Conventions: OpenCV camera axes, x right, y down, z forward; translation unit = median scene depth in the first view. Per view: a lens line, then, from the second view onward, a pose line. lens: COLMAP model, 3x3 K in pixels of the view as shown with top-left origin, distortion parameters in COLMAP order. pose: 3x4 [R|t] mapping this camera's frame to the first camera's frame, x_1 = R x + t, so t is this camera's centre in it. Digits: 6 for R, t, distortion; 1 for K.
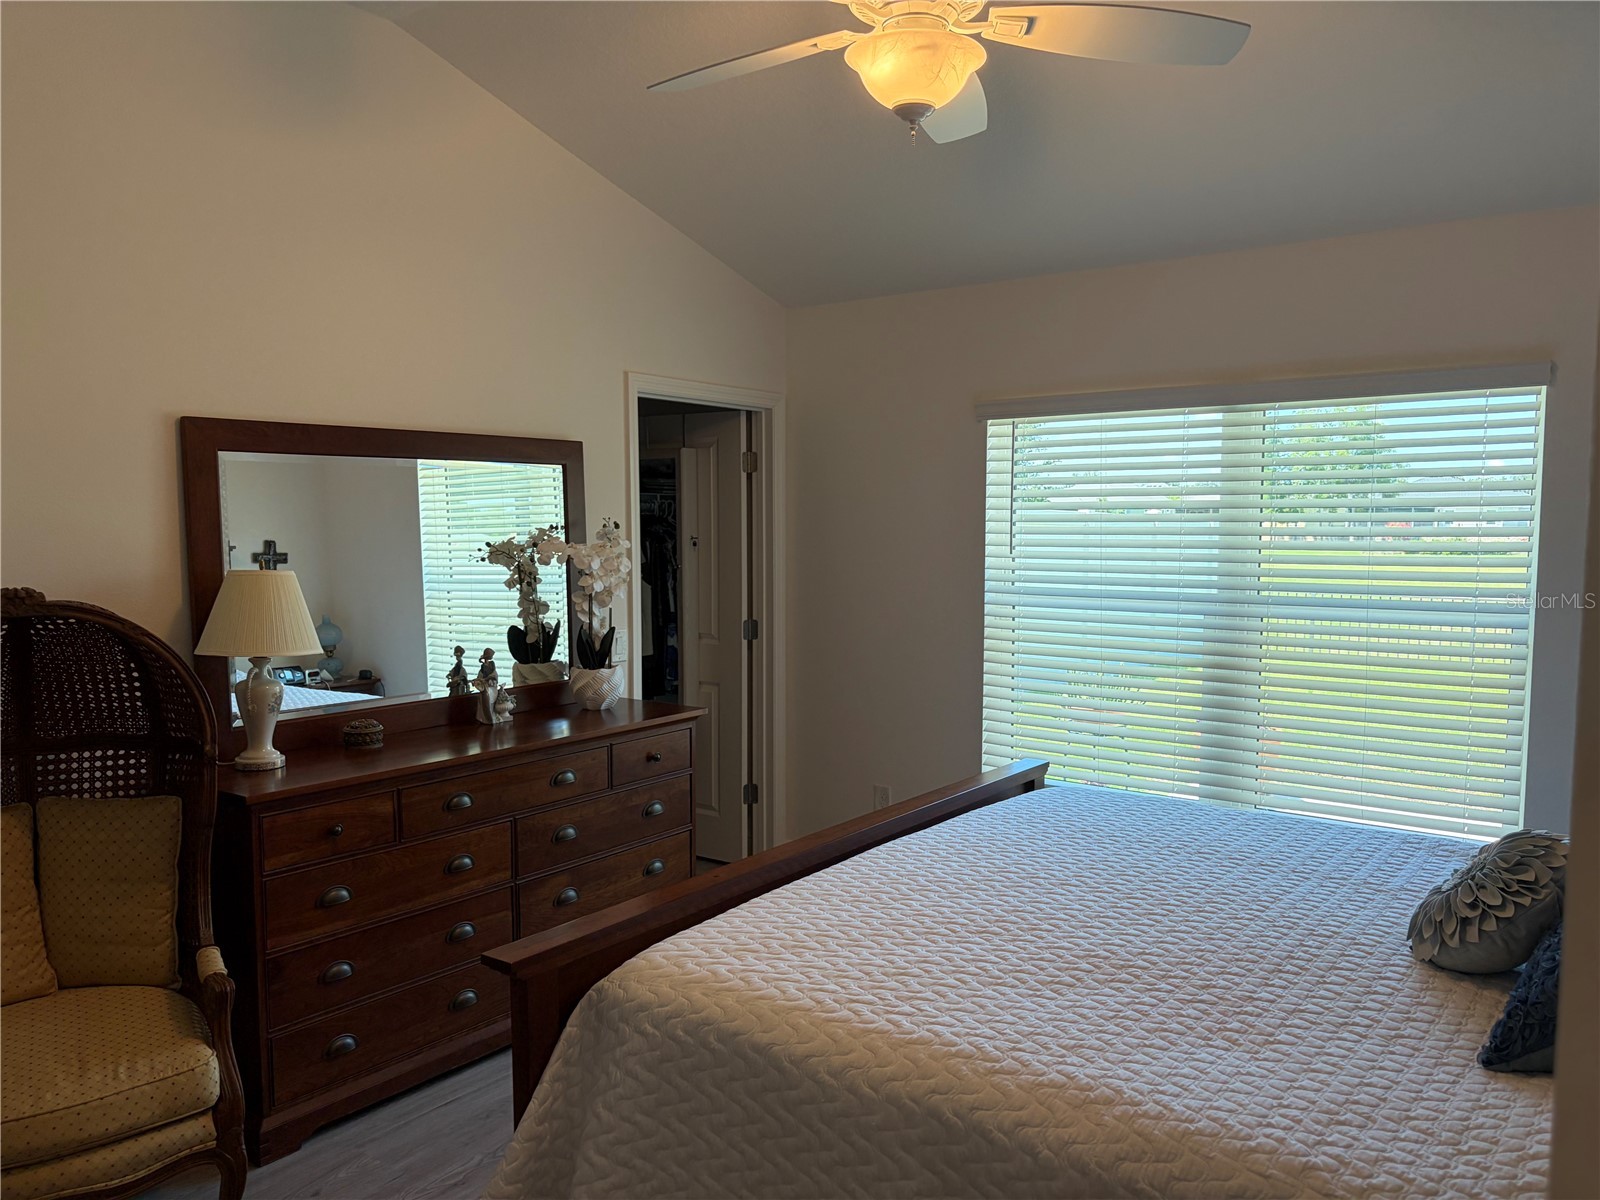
lens RADIAL K [[1210.4, 0, 800.5], [0, 1210.4, 603.6], [0, 0, 1]] dist [0.044820, -0.025403]
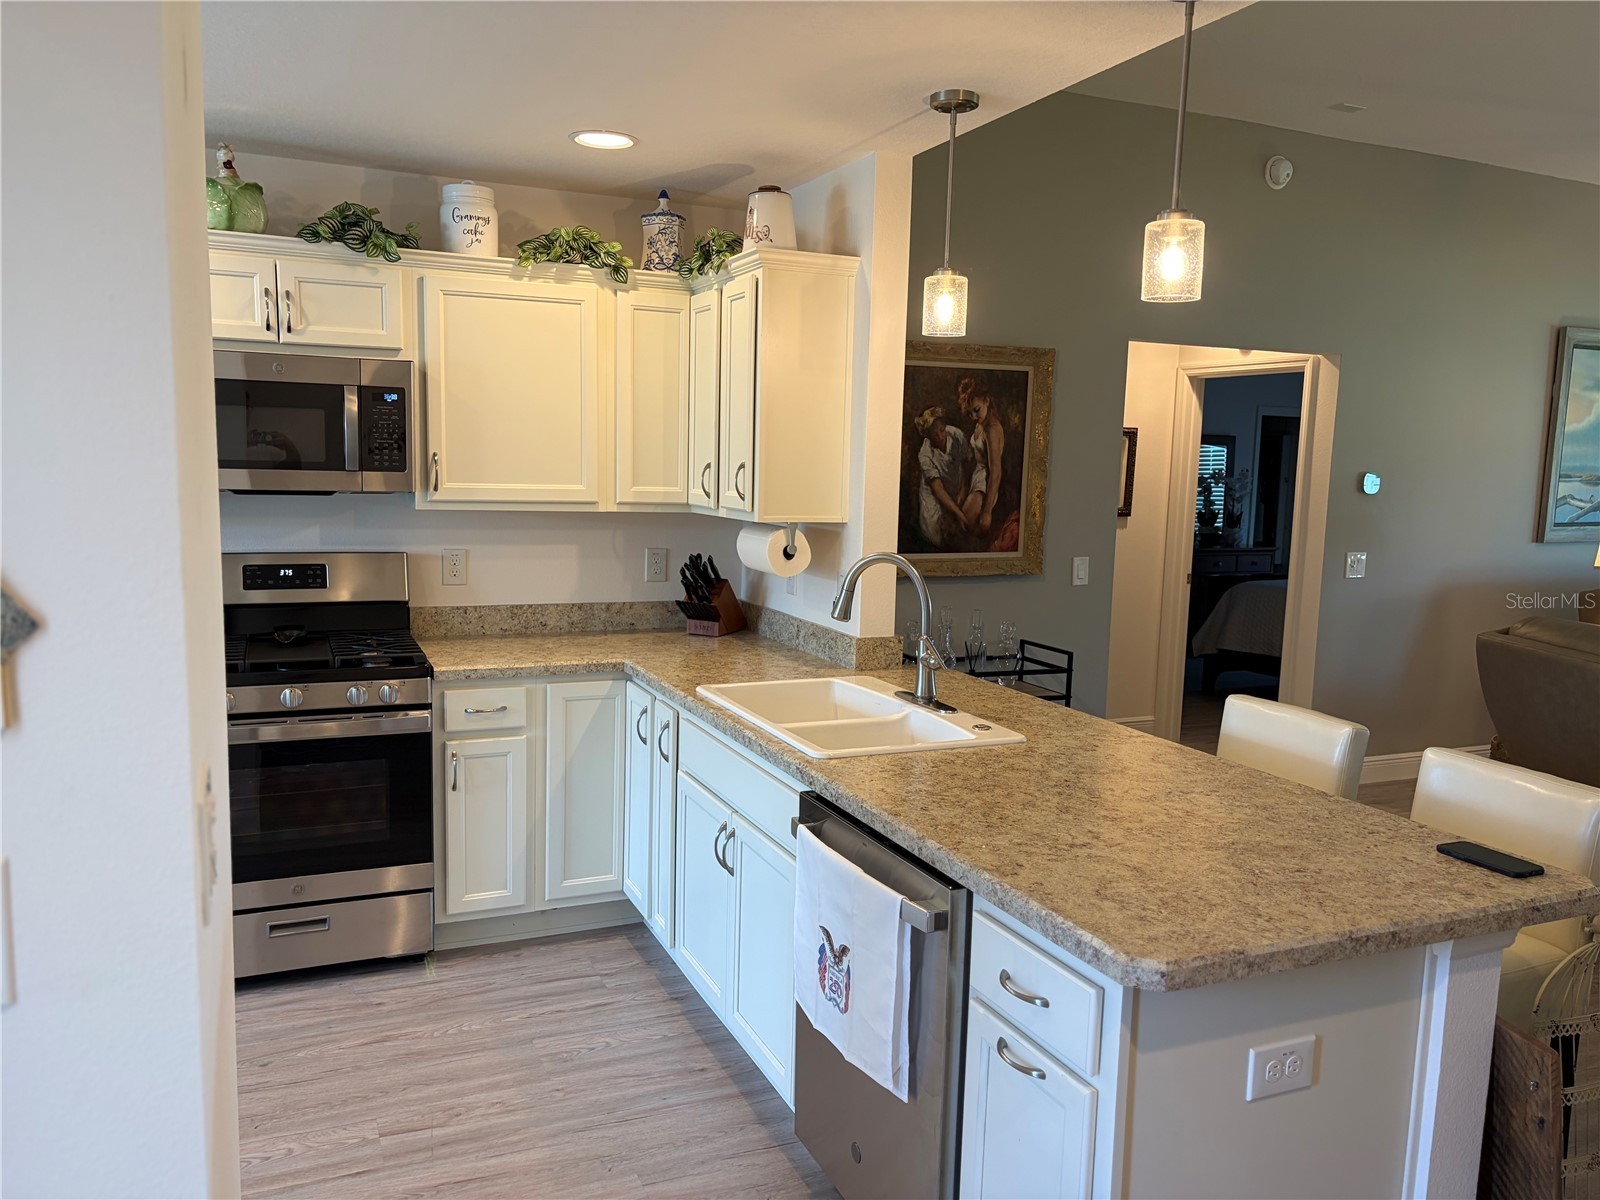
lens RADIAL K [[1210.4, 0, 815.7], [0, 1210.4, 609.0], [0, 0, 1]] dist [0.044820, -0.025403]
pose [[0.871875, 0.093239, -0.480771, 0.290021], [-0.069271, 0.995318, 0.067406, 0.106072], [0.484805, -0.025466, 0.874252, -1.550107]]
